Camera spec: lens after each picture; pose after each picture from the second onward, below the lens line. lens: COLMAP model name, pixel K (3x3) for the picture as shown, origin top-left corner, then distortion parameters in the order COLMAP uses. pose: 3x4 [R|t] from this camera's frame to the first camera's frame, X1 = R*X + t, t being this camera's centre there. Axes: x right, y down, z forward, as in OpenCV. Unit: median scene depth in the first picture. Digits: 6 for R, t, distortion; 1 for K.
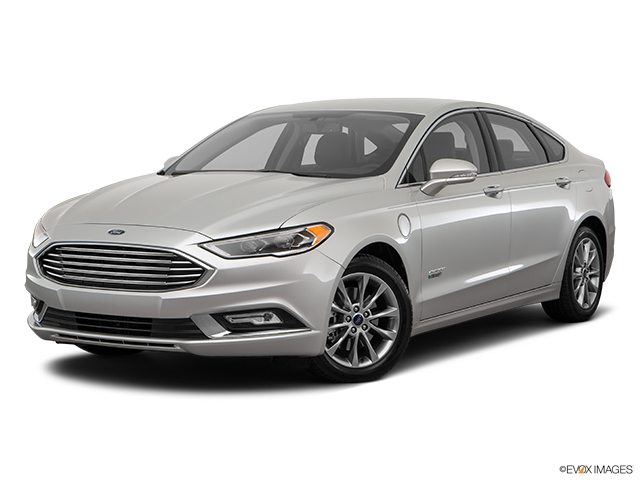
lens RADIAL K [[1350.1, 0, 321.1], [0, 1350.1, 241.2], [0, 0, 1]] dist [0.205065, 0.000000]
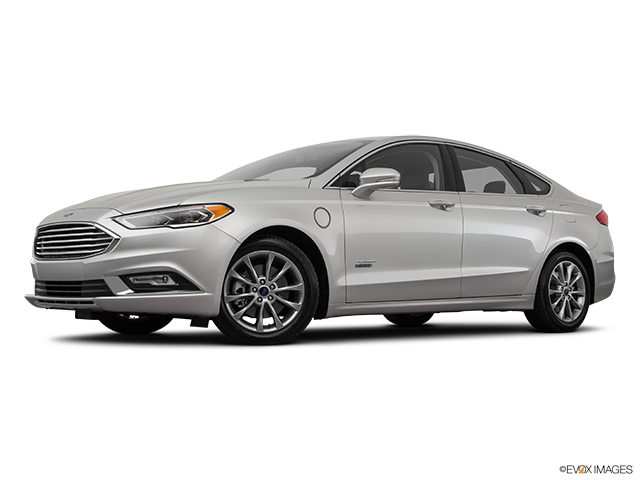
lens RADIAL K [[889.9, 0, 315.1], [0, 889.9, 244.9], [0, 0, 1]] dist [0.086138, 0.000000]
pose [[0.954275, -0.008050, -0.298823, 0.299344], [-0.026187, 0.993543, -0.110392, 0.102183], [0.297782, 0.113169, 0.947902, 0.279918]]
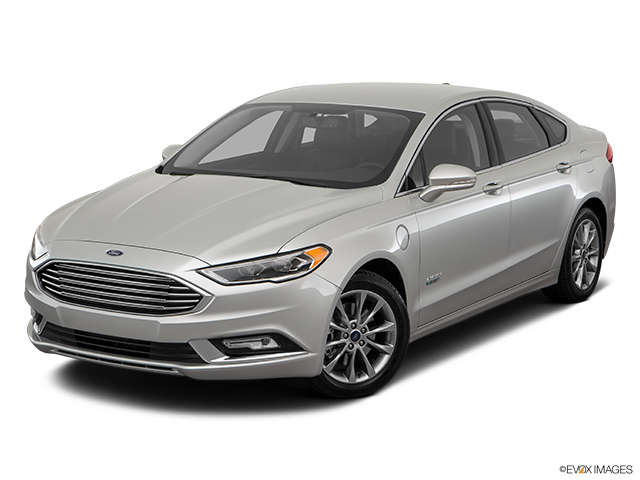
lens RADIAL K [[1350.1, 0, 314.5], [0, 1350.1, 238.4], [0, 0, 1]] dist [0.205065, 0.000000]
pose [[0.999963, 0.005749, -0.006379, 0.002961], [-0.005179, 0.996284, 0.085975, -0.100488], [0.006849, -0.085938, 0.996277, 0.004323]]
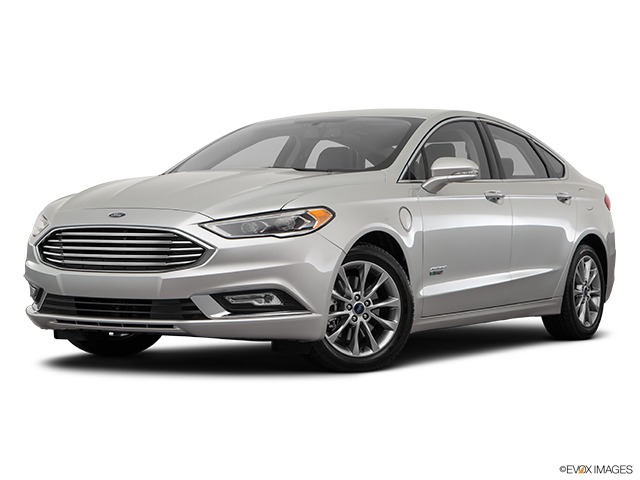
lens RADIAL K [[1350.1, 0, 322.0], [0, 1350.1, 241.4], [0, 0, 1]] dist [0.205065, 0.000000]
pose [[0.999980, 0.006066, 0.001900, -0.002043], [-0.005924, 0.997712, -0.067349, 0.076054], [-0.002304, 0.067337, 0.997728, 0.005566]]
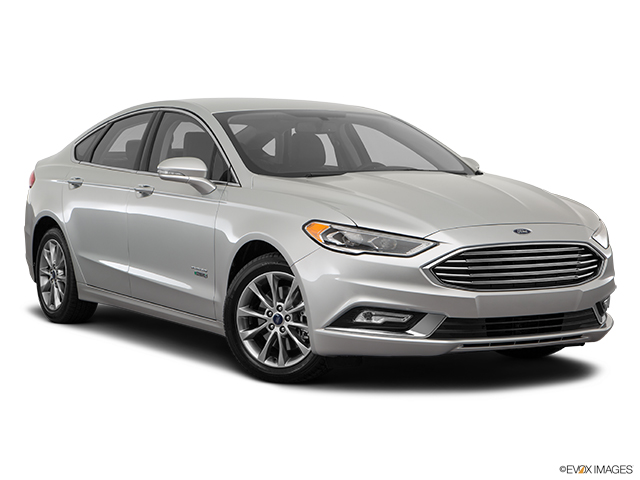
lens RADIAL K [[1350.1, 0, 316.2], [0, 1350.1, 239.1], [0, 0, 1]] dist [0.205065, 0.000000]
pose [[0.446430, -0.057751, 0.892953, -1.062246], [0.060326, 0.997587, 0.034358, -0.042688], [-0.892782, 0.038530, 0.448837, 0.665579]]
